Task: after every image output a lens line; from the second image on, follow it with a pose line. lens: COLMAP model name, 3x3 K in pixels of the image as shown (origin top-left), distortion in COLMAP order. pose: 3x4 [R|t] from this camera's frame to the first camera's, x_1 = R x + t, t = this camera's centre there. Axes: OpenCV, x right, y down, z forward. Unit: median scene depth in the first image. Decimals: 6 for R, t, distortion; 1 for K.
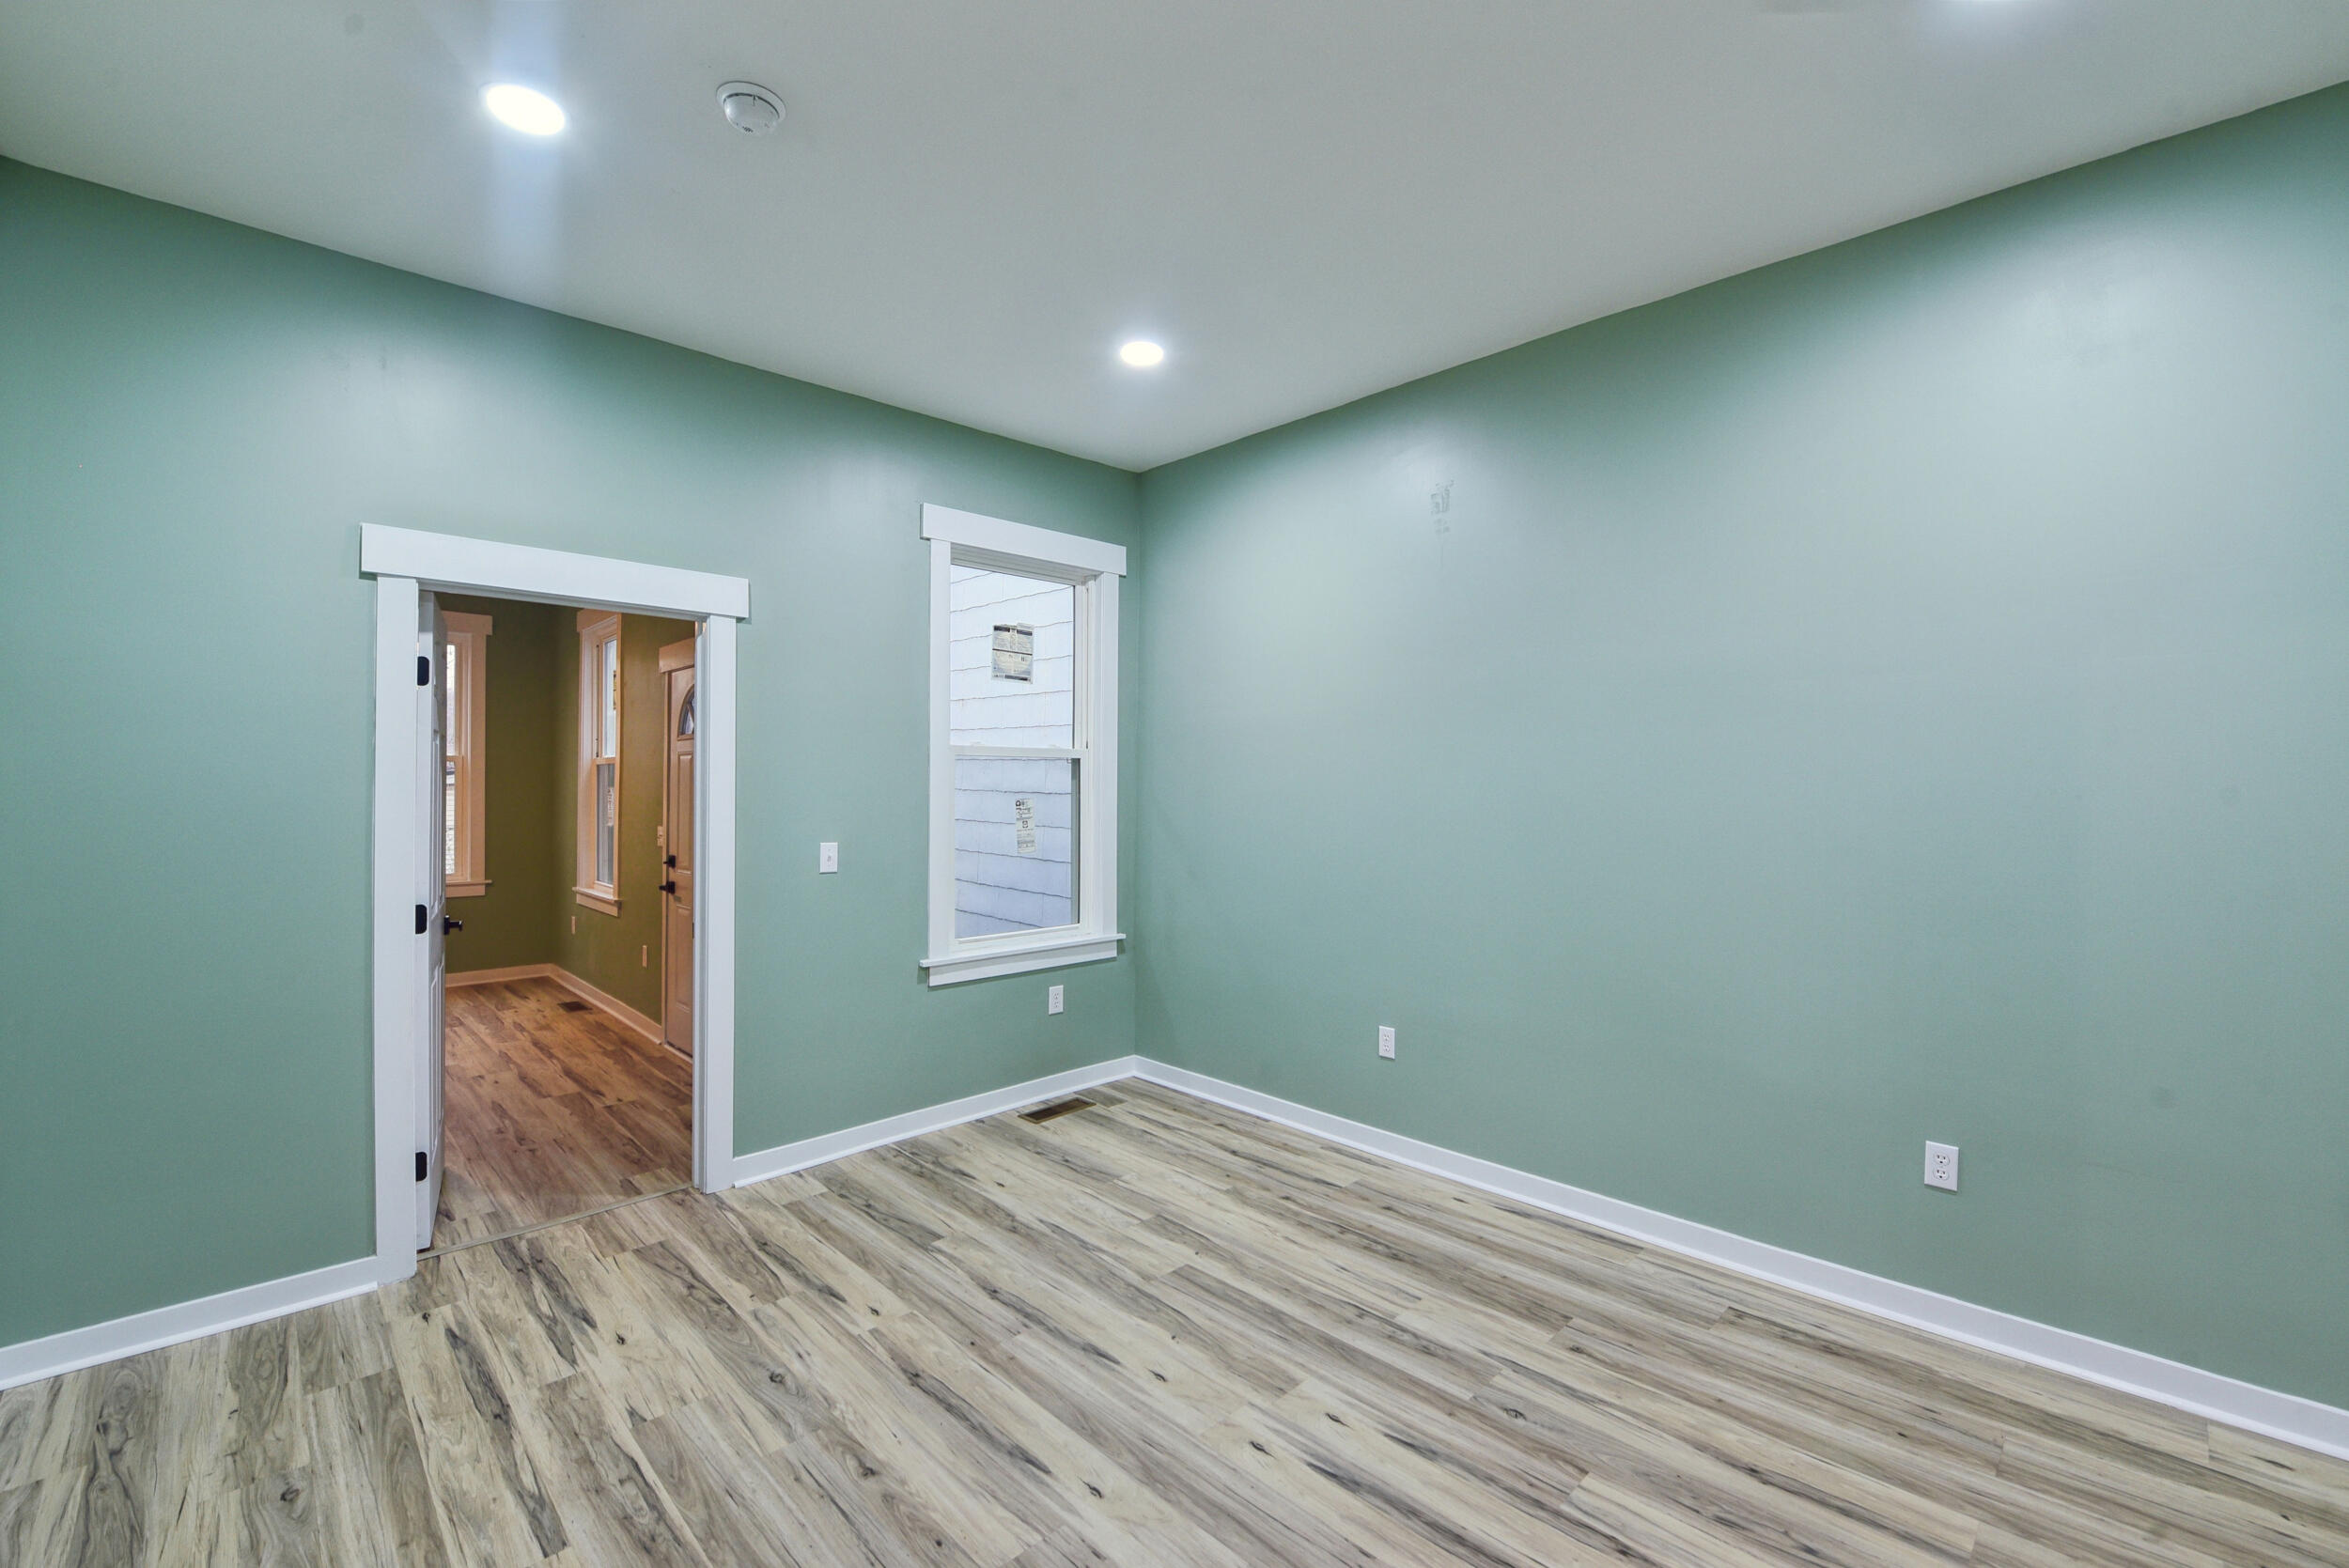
lens RADIAL K [[961.1, 0, 1175.3], [0, 961.1, 801.4], [0, 0, 1]] dist [-0.014262, -0.002149]
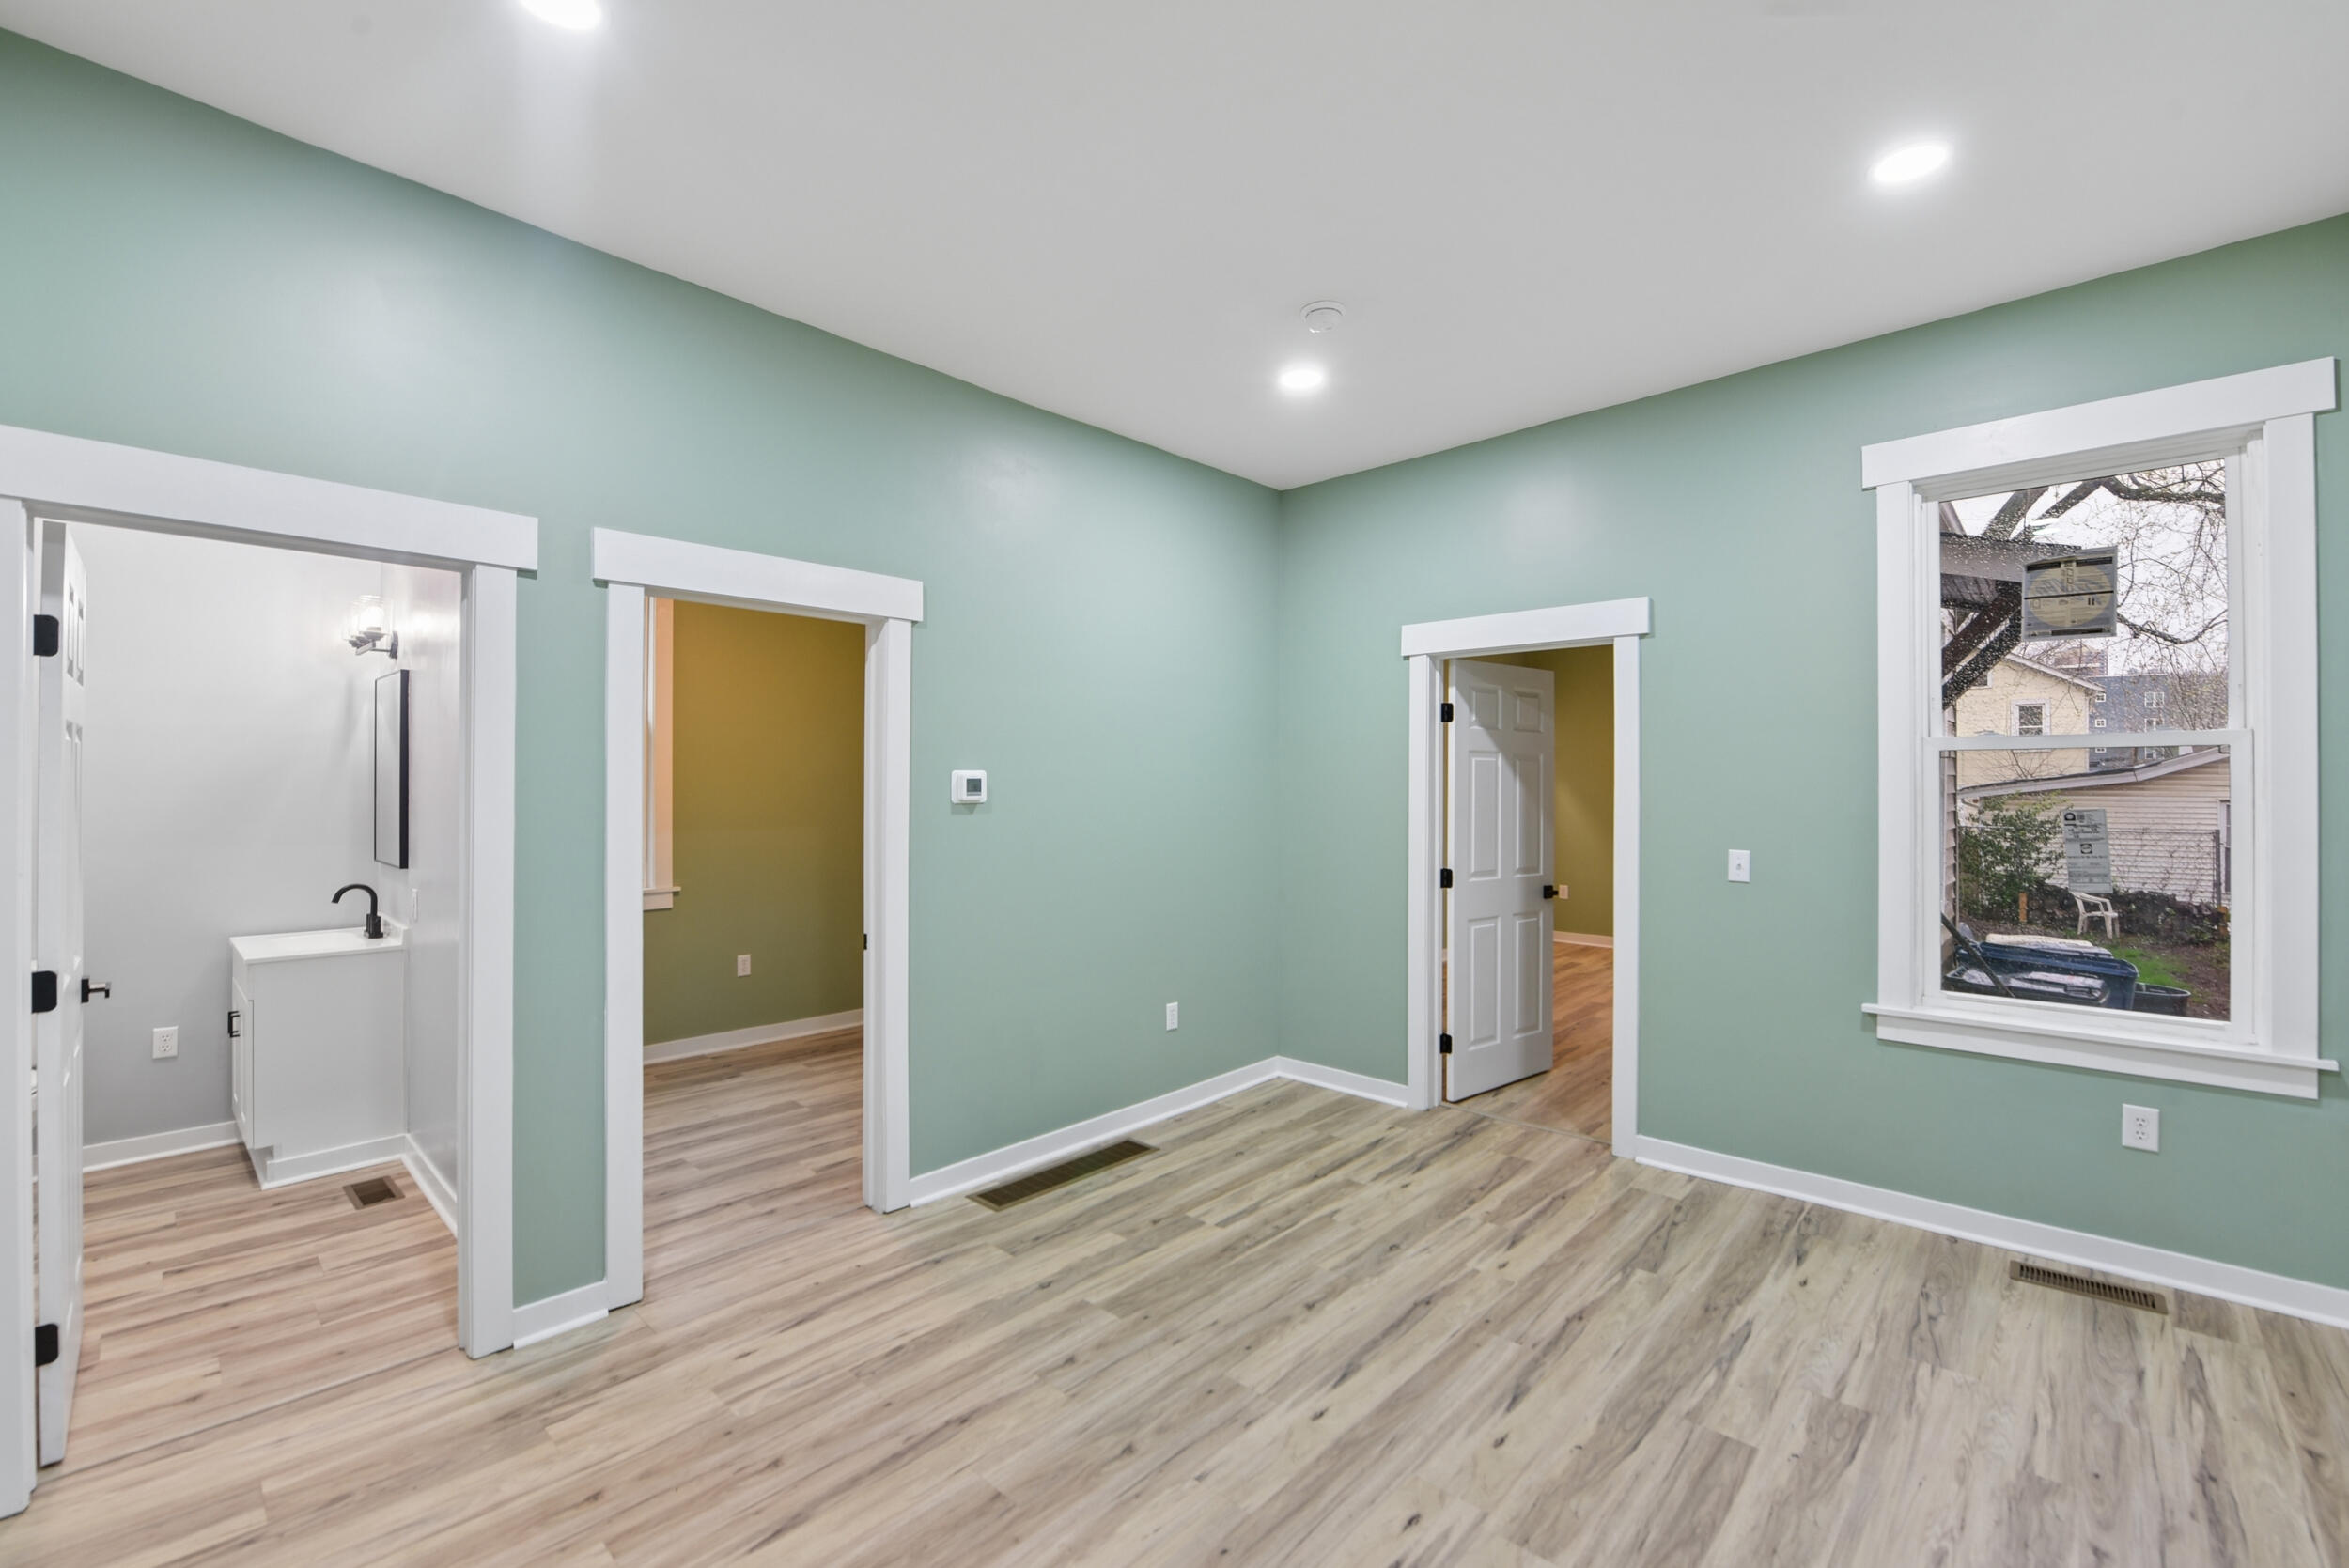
lens RADIAL K [[961.1, 0, 1207.5], [0, 961.1, 784.3], [0, 0, 1]] dist [-0.014262, -0.002149]
pose [[0.070151, -0.003029, -0.997532, 0.716503], [-0.013125, 0.999906, -0.003959, -0.014674], [0.997450, 0.013370, 0.070105, 0.533576]]
